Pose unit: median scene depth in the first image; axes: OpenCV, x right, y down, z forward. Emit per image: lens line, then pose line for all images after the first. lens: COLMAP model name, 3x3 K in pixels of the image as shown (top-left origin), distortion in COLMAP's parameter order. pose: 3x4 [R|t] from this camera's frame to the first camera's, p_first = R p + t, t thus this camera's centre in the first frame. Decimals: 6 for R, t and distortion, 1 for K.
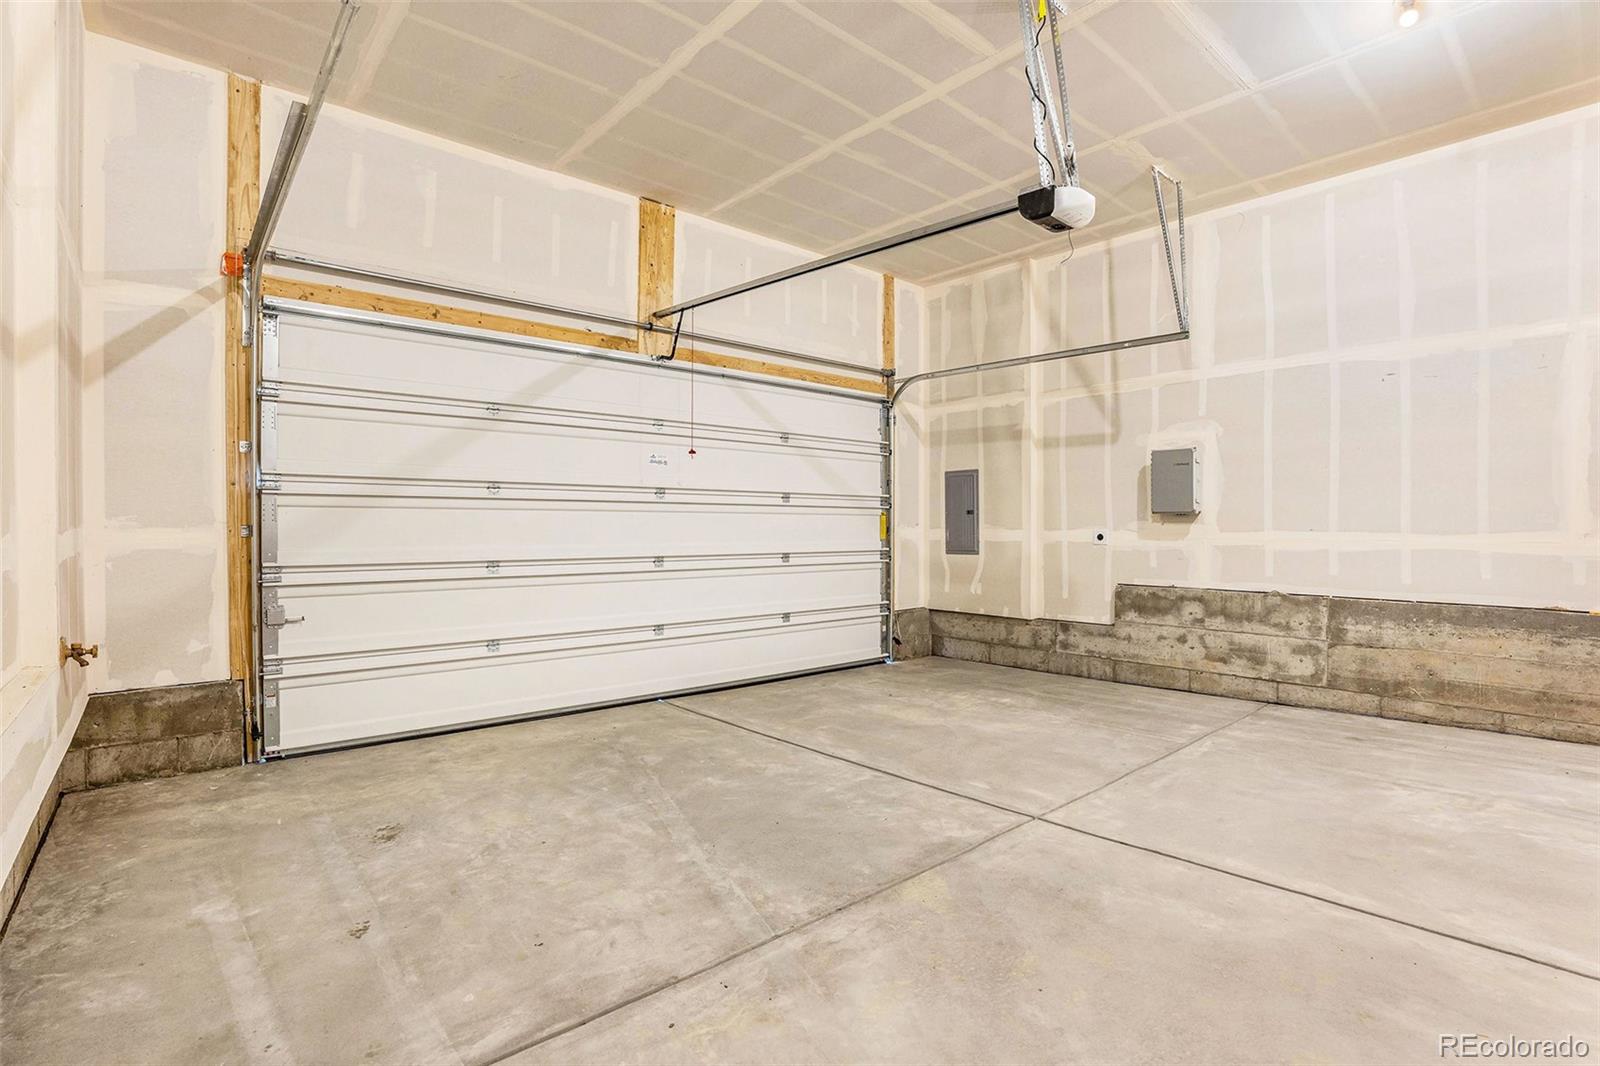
lens RADIAL K [[761.3, 0, 799.7], [0, 761.3, 535.6], [0, 0, 1]] dist [-0.071909, 0.020733]
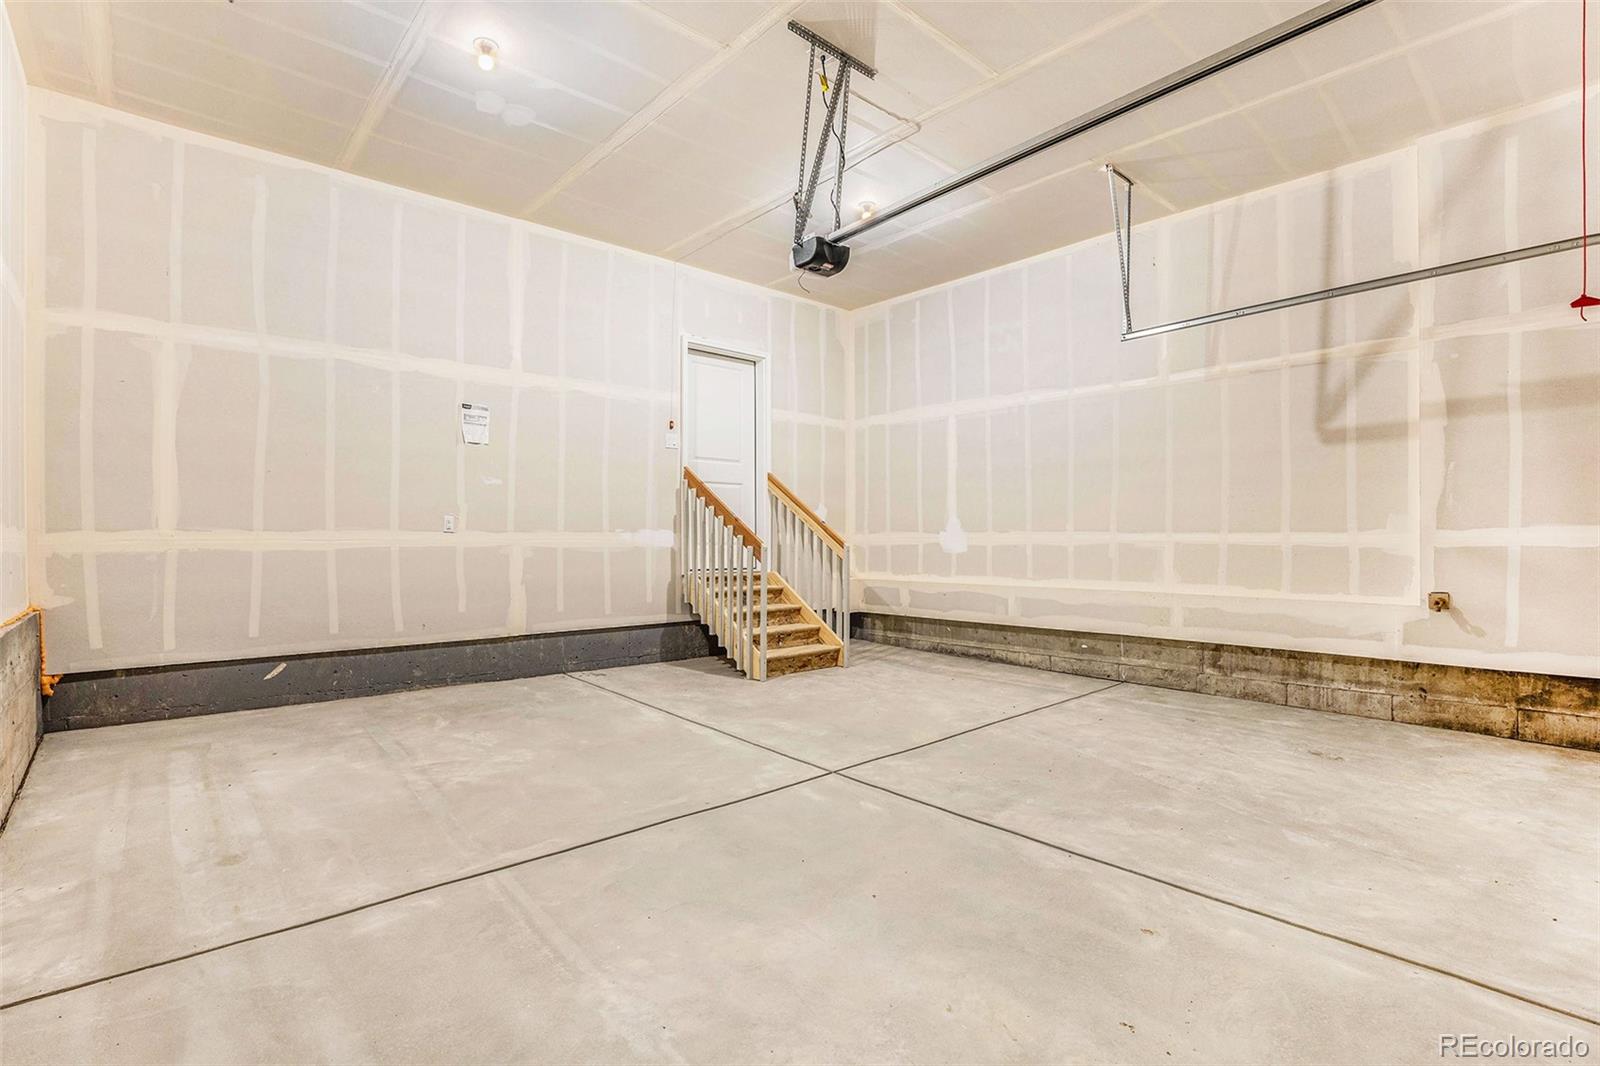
lens RADIAL K [[761.3, 0, 799.7], [0, 761.3, 535.6], [0, 0, 1]] dist [-0.071909, 0.020733]
pose [[-0.999852, -0.001251, -0.017139, 0.360049], [-0.001440, 0.999938, 0.010997, -0.003926], [0.017124, 0.011020, -0.999793, 2.019051]]
